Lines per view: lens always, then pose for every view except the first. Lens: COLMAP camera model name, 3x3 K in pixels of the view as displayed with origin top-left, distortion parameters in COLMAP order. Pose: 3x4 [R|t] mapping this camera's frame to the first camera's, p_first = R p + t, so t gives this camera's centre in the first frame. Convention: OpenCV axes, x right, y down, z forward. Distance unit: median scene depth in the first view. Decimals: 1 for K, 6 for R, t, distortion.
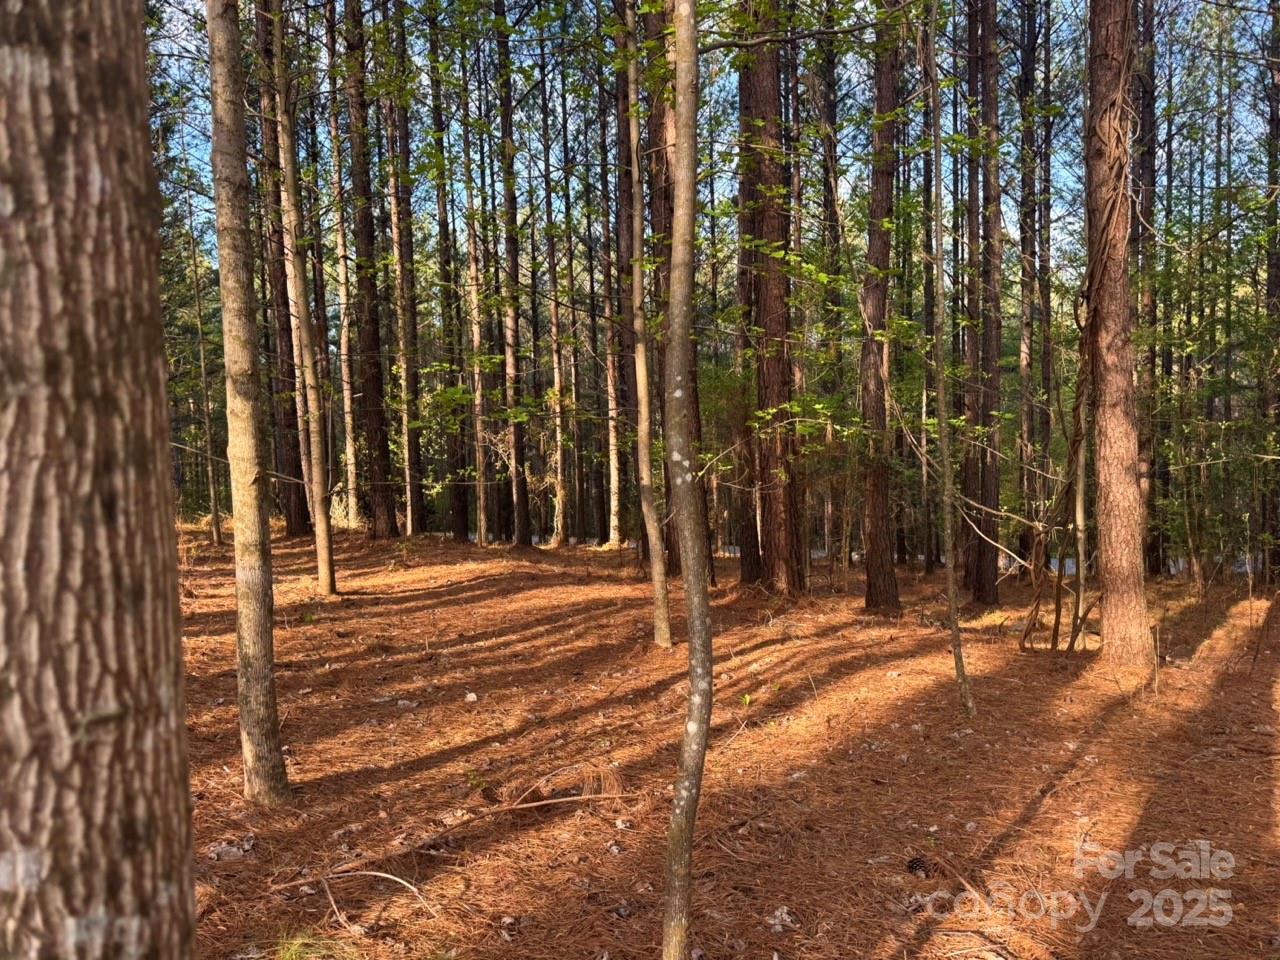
lens RADIAL K [[911.5, 0, 636.5], [0, 911.5, 471.6], [0, 0, 1]] dist [0.106409, -0.167452]
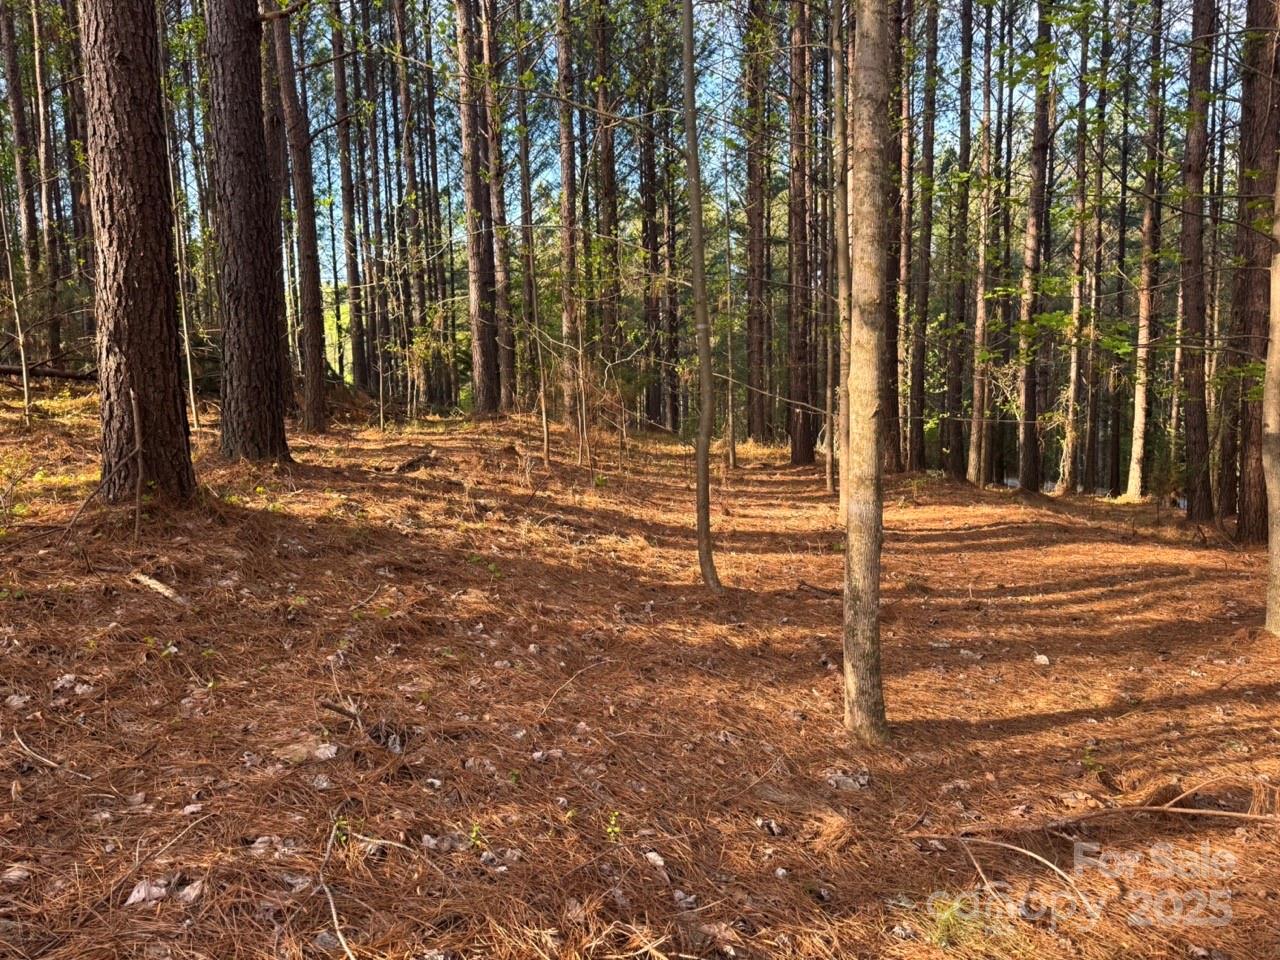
lens RADIAL K [[917.2, 0, 645.1], [0, 917.2, 475.4], [0, 0, 1]] dist [0.092016, -0.093714]
pose [[0.879182, 0.074315, -0.470655, -0.086868], [-0.037859, 0.995535, 0.086471, -0.000325], [0.474980, -0.058205, 0.878070, 0.013782]]
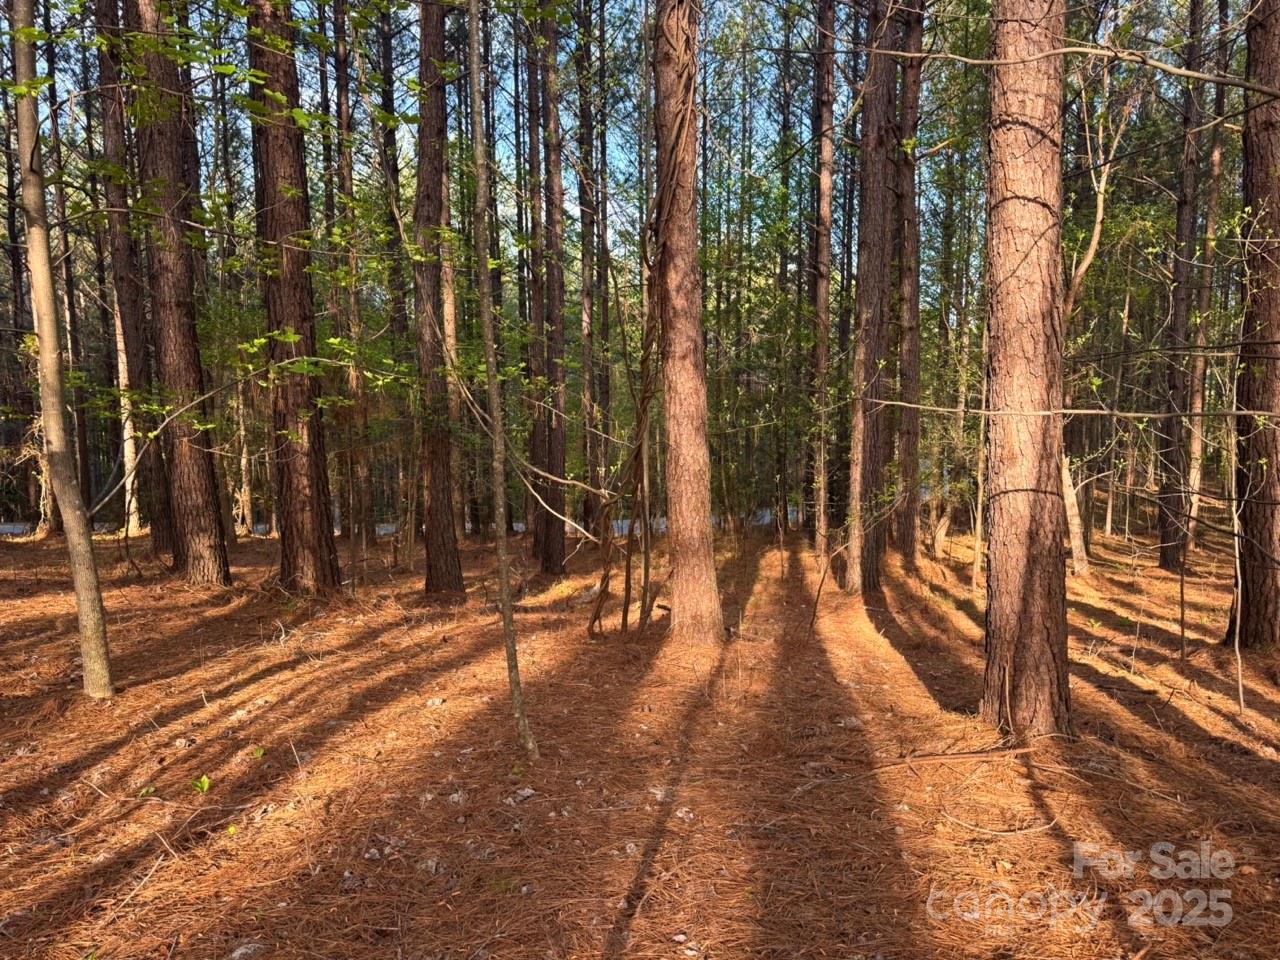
lens RADIAL K [[917.2, 0, 645.1], [0, 917.2, 475.4], [0, 0, 1]] dist [0.092016, -0.093714]
pose [[0.895305, -0.025075, 0.444747, 0.090381], [0.008943, 0.999225, 0.038333, 0.008575], [-0.445364, -0.030342, 0.894835, 0.230881]]
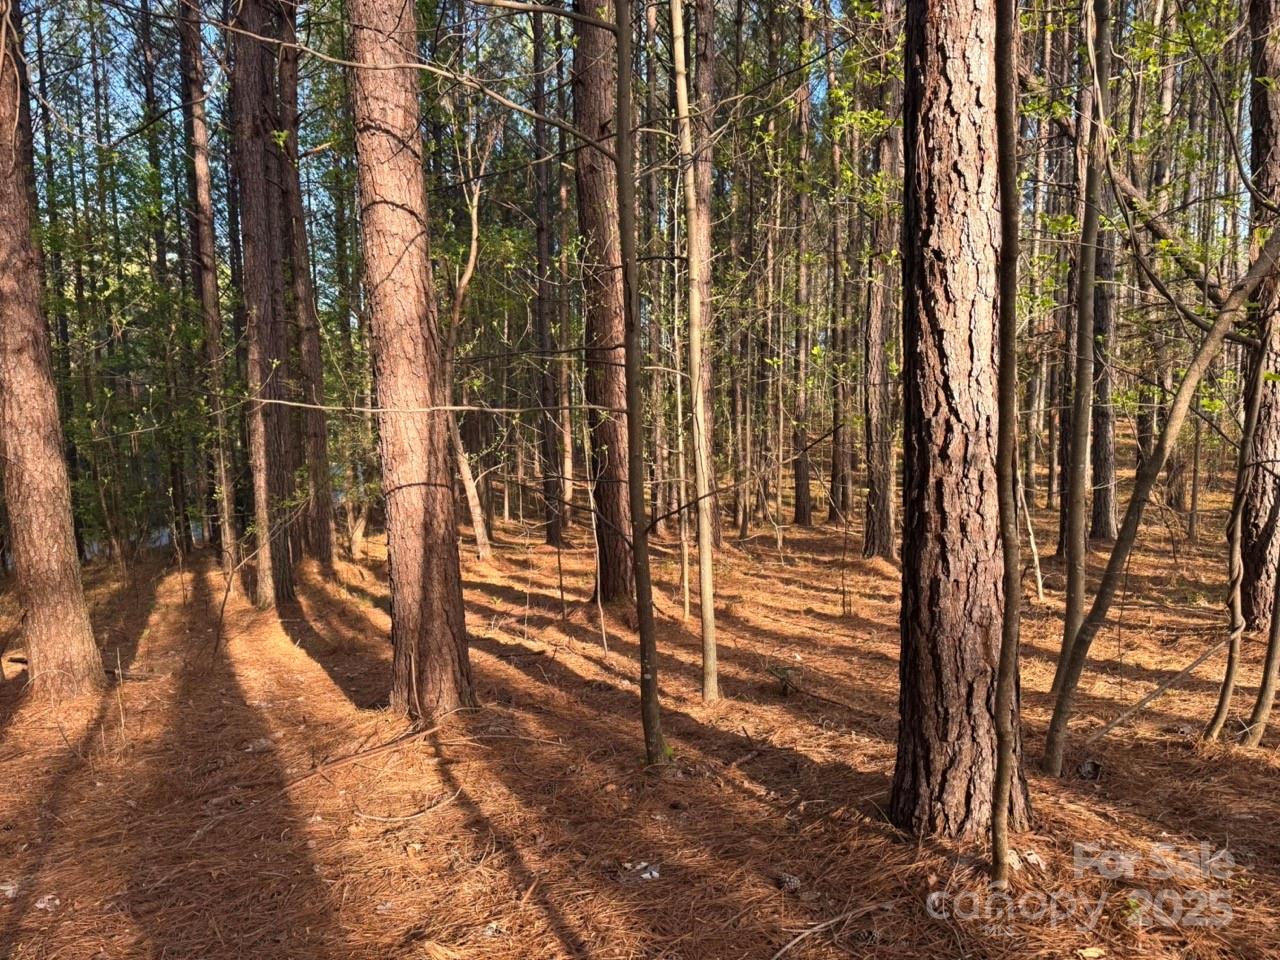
lens RADIAL K [[910.0, 0, 640.0], [0, 910.0, 480.0], [0, 0, 1]] dist [0.110188, -0.111027]
pose [[0.478364, -0.077545, 0.874731, 0.102298], [0.052356, 0.996840, 0.059738, 0.010601], [-0.876599, 0.017221, 0.480912, 0.227625]]
